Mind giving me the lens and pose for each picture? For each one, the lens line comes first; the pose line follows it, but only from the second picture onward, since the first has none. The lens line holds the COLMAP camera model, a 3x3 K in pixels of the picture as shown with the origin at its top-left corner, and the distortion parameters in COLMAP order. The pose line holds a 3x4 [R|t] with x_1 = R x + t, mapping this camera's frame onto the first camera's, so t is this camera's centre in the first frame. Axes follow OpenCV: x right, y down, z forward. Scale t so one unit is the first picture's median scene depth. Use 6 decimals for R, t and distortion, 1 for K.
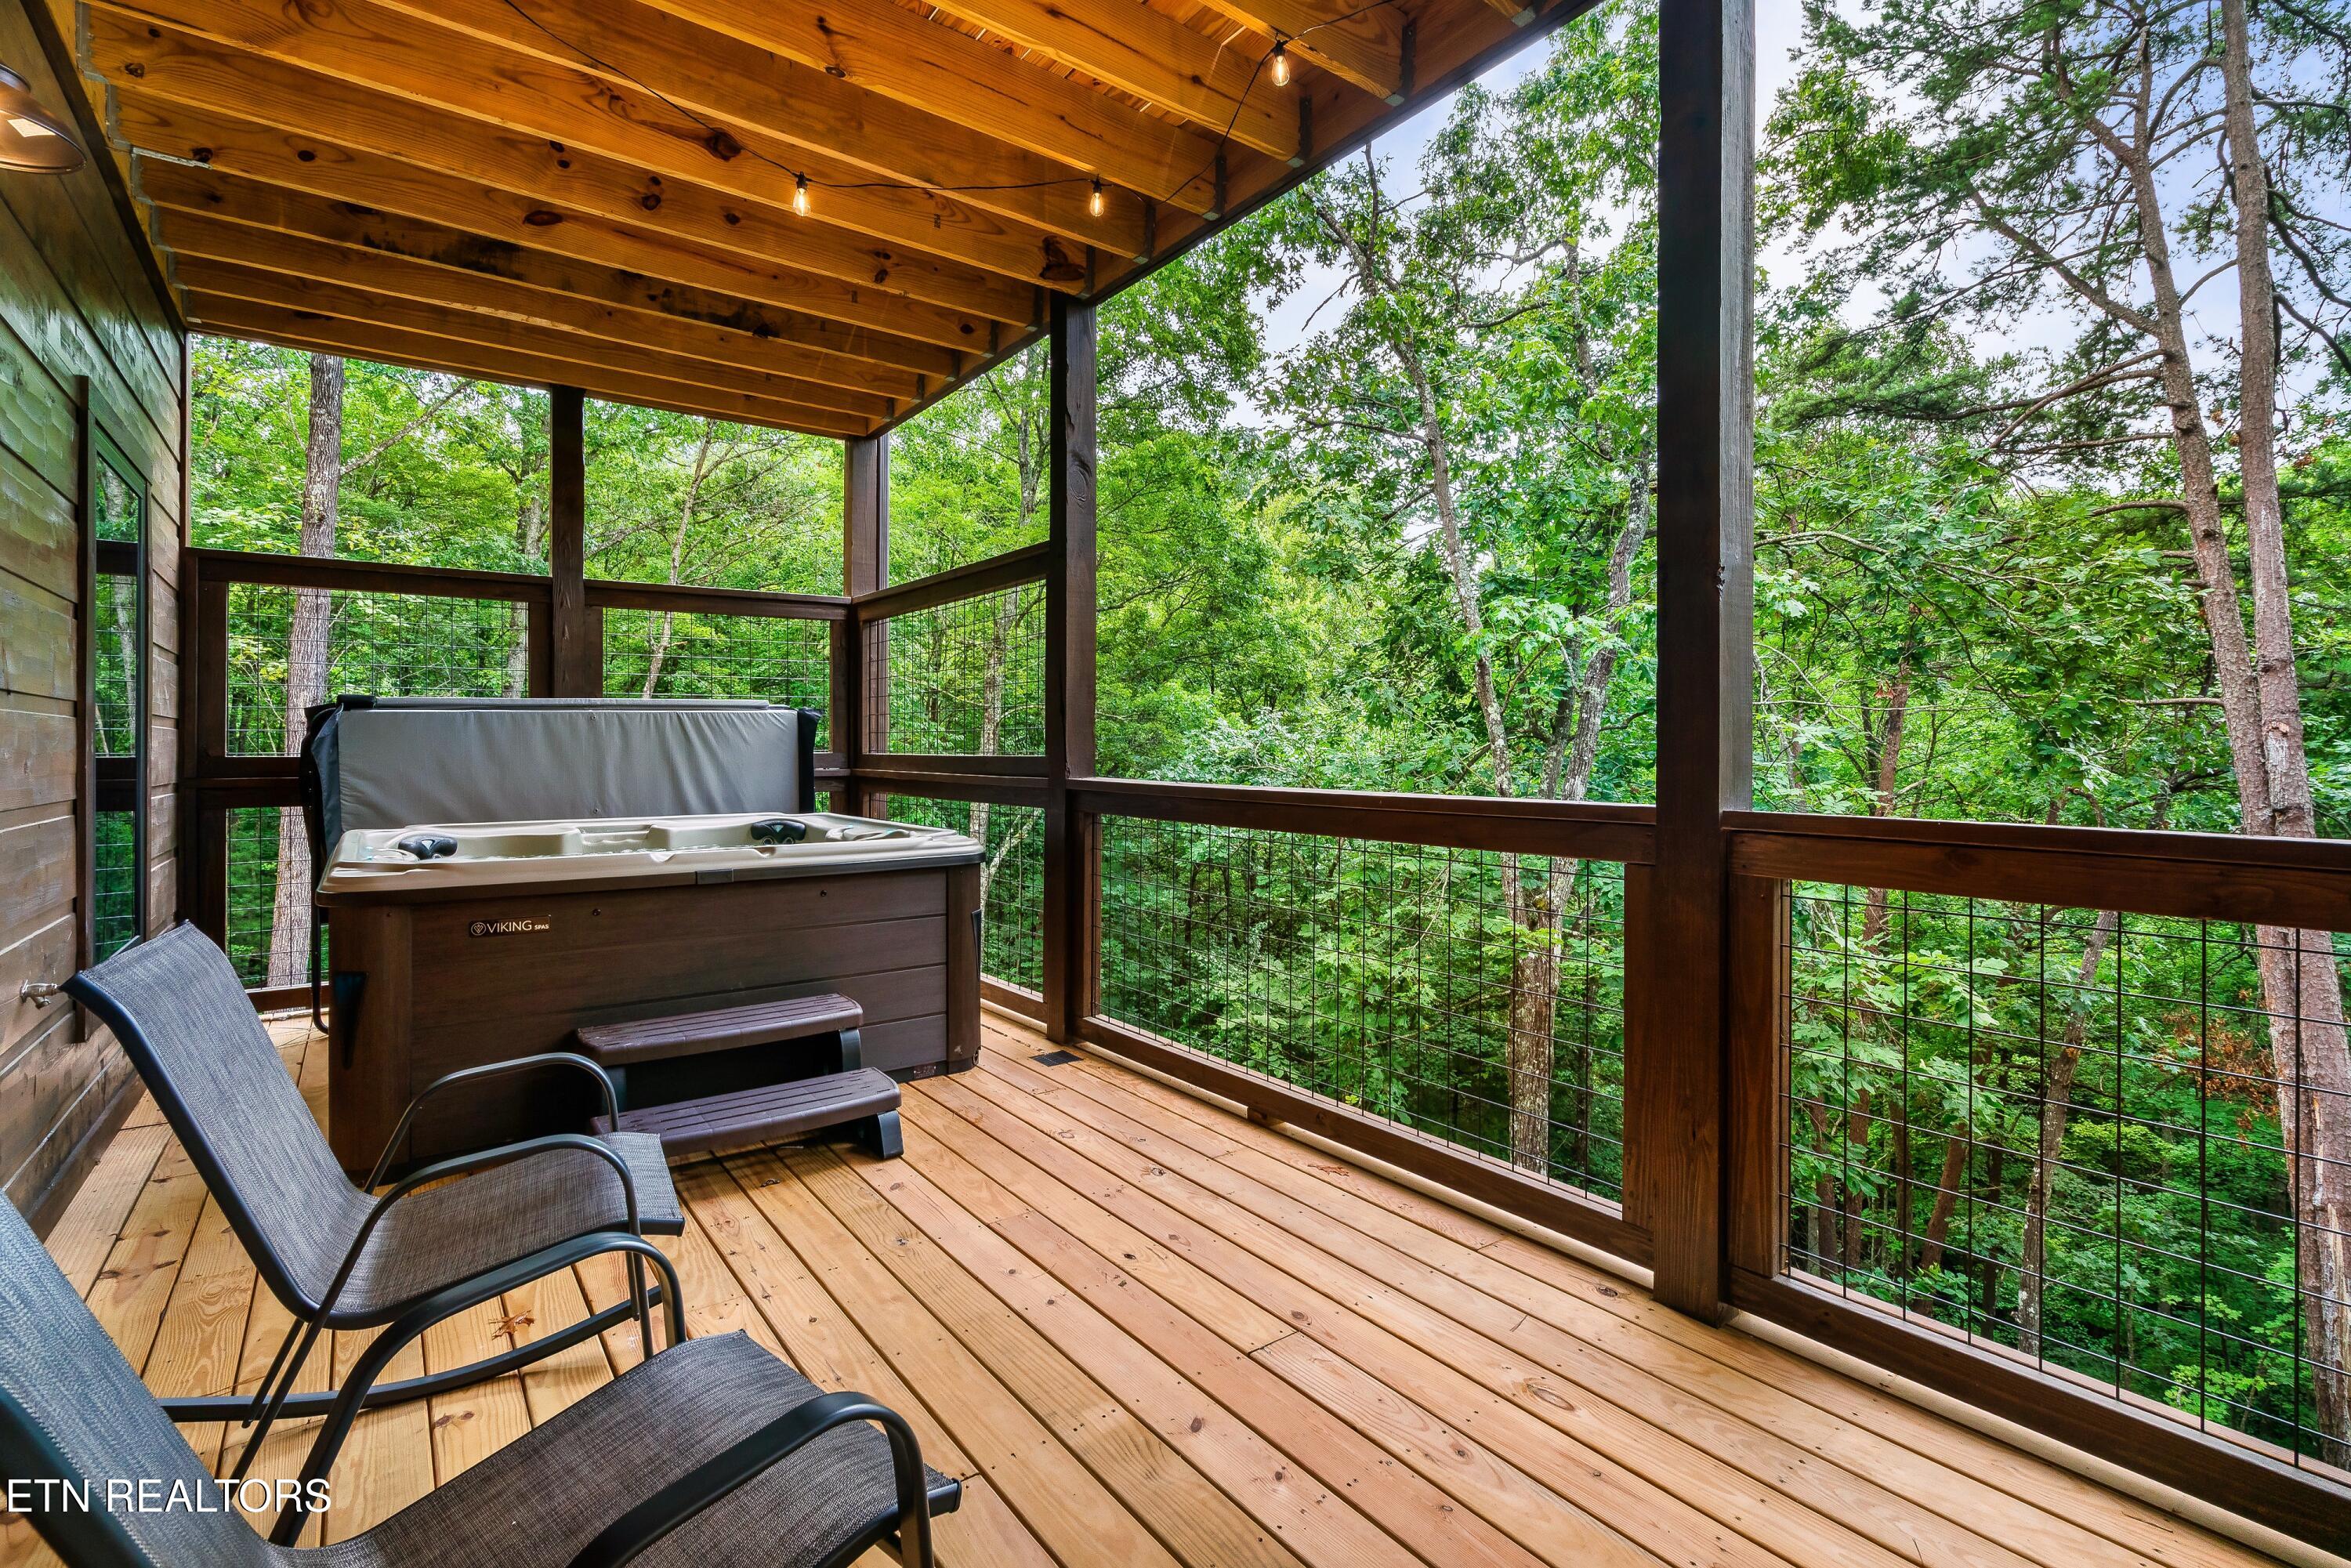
lens RADIAL K [[1115.4, 0, 1167.4], [0, 1115.4, 745.9], [0, 0, 1]] dist [-0.001268, -0.000067]
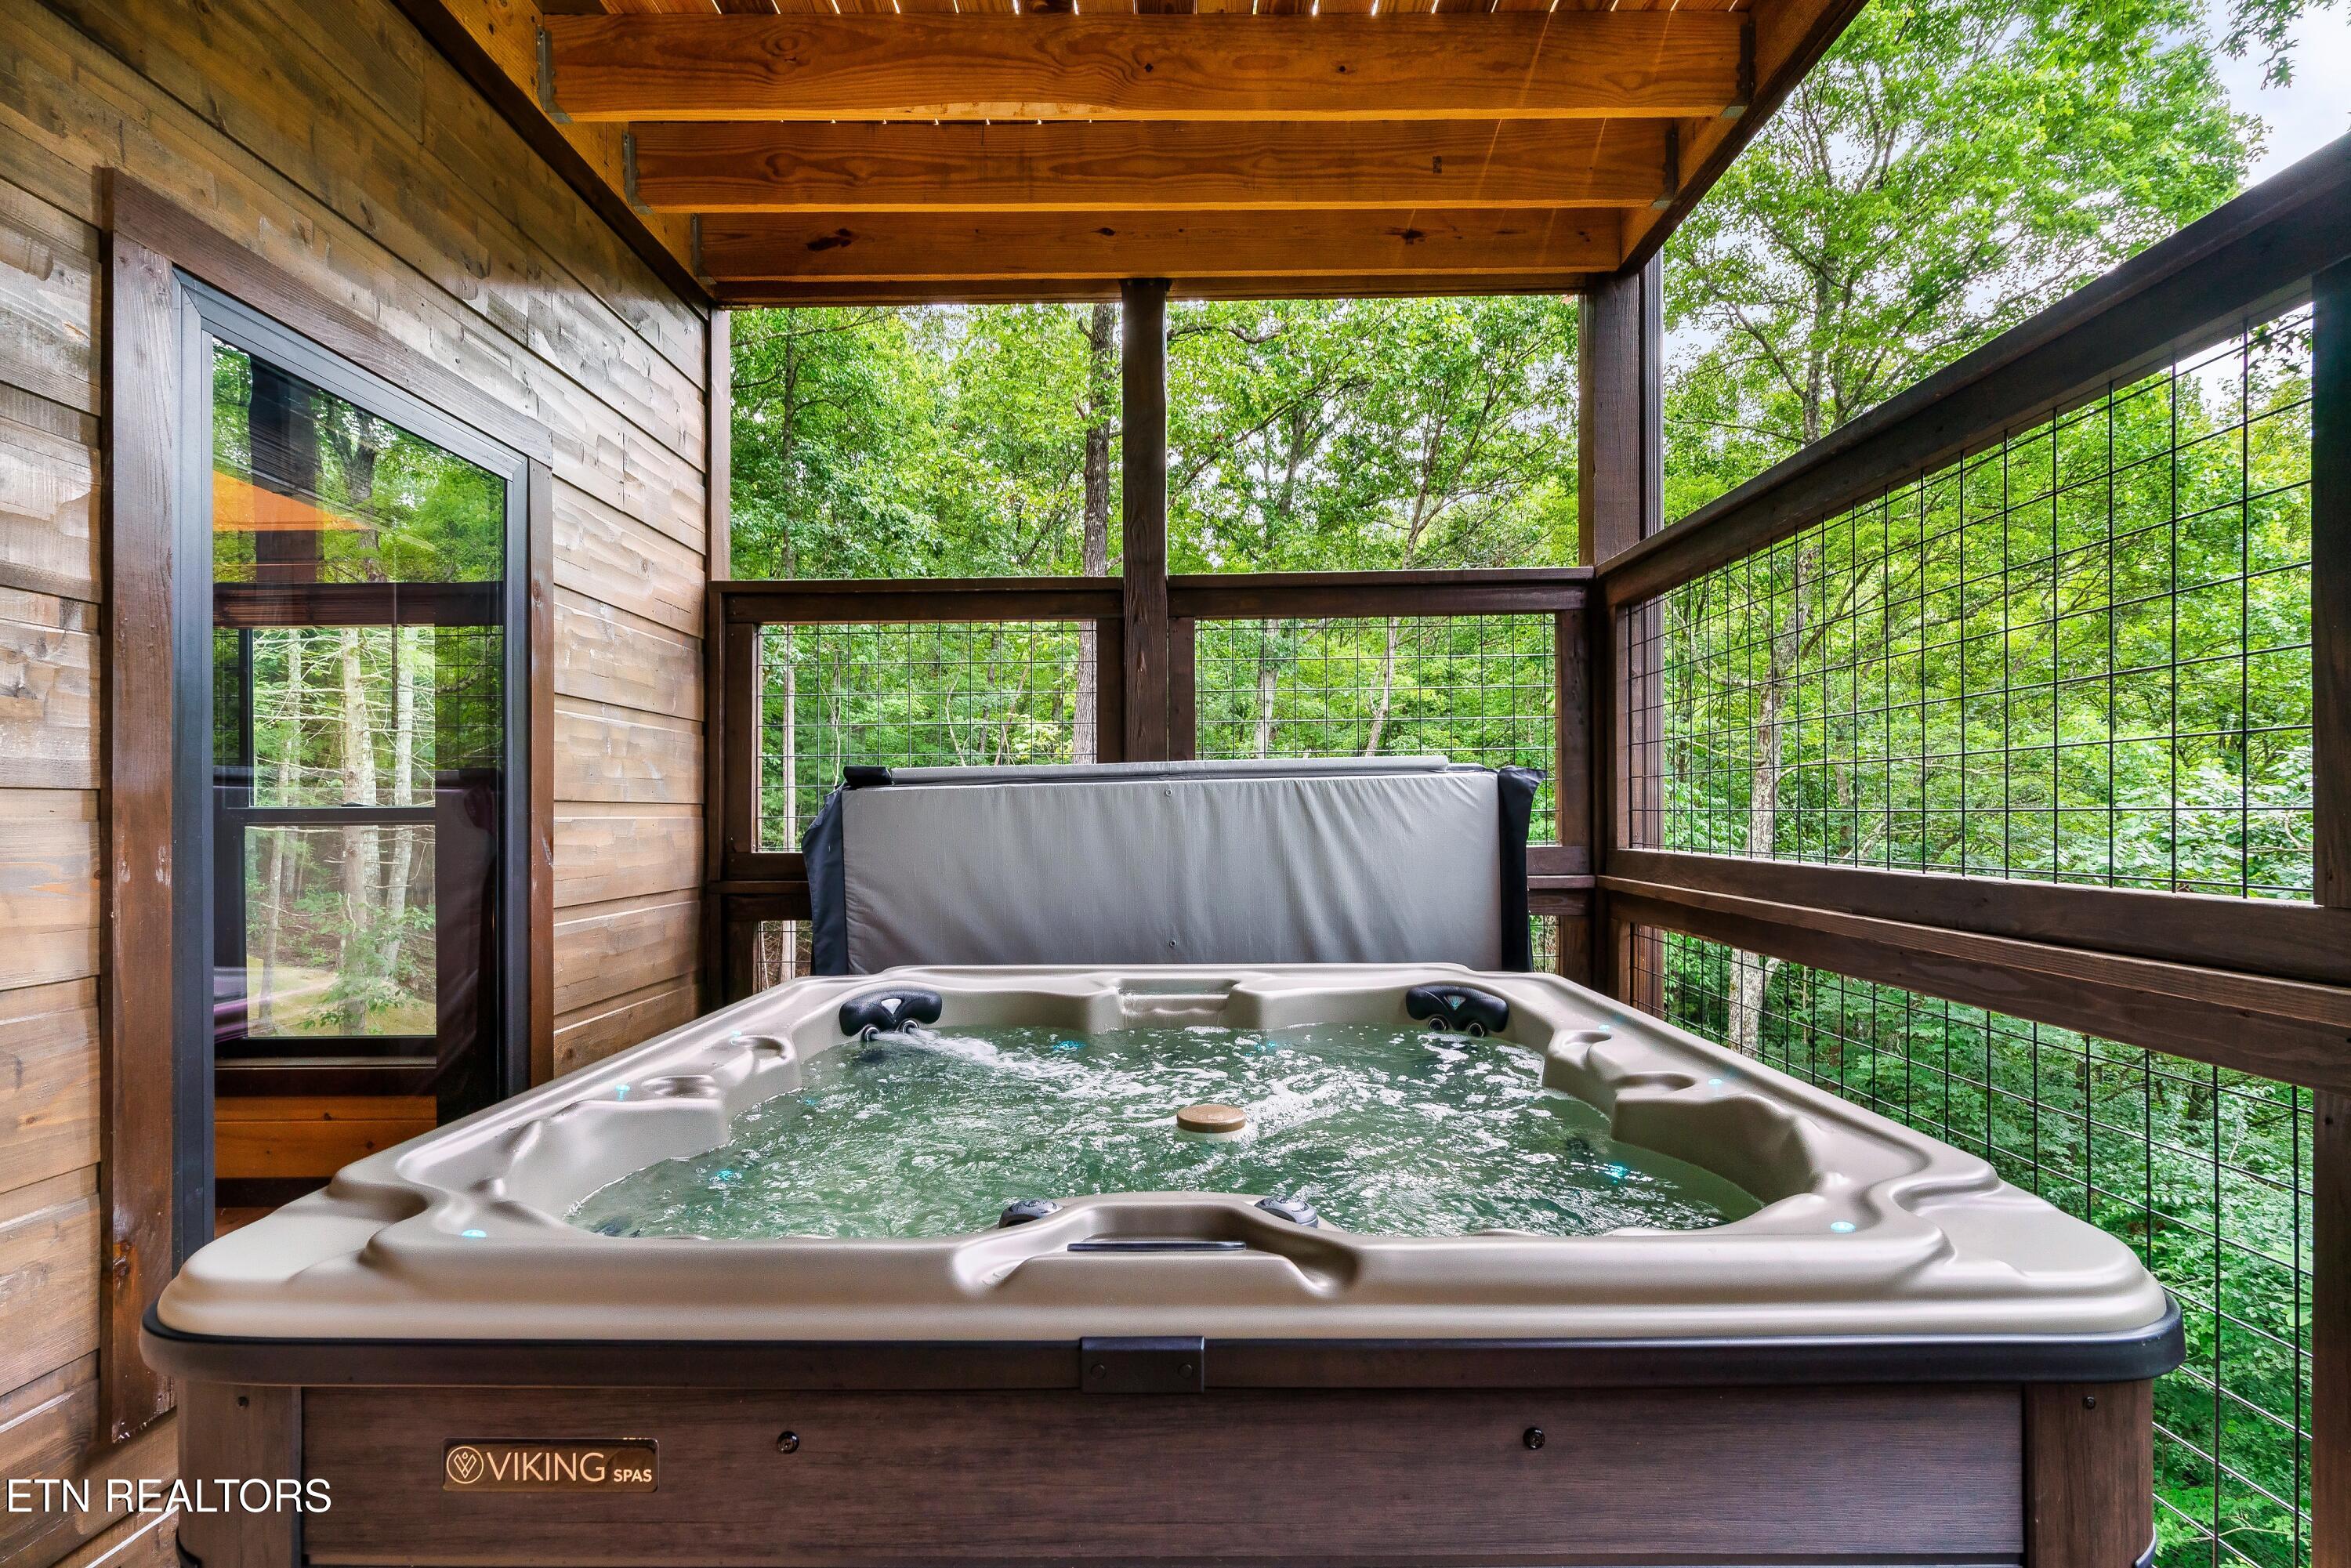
lens RADIAL K [[1058.6, 0, 1176.3], [0, 1058.6, 805.2], [0, 0, 1]] dist [-0.010301, -0.000127]
pose [[0.801752, -0.007039, -0.597616, -0.138352], [0.006429, 0.999974, -0.003153, -0.014276], [0.597622, -0.001315, 0.801777, 0.460838]]
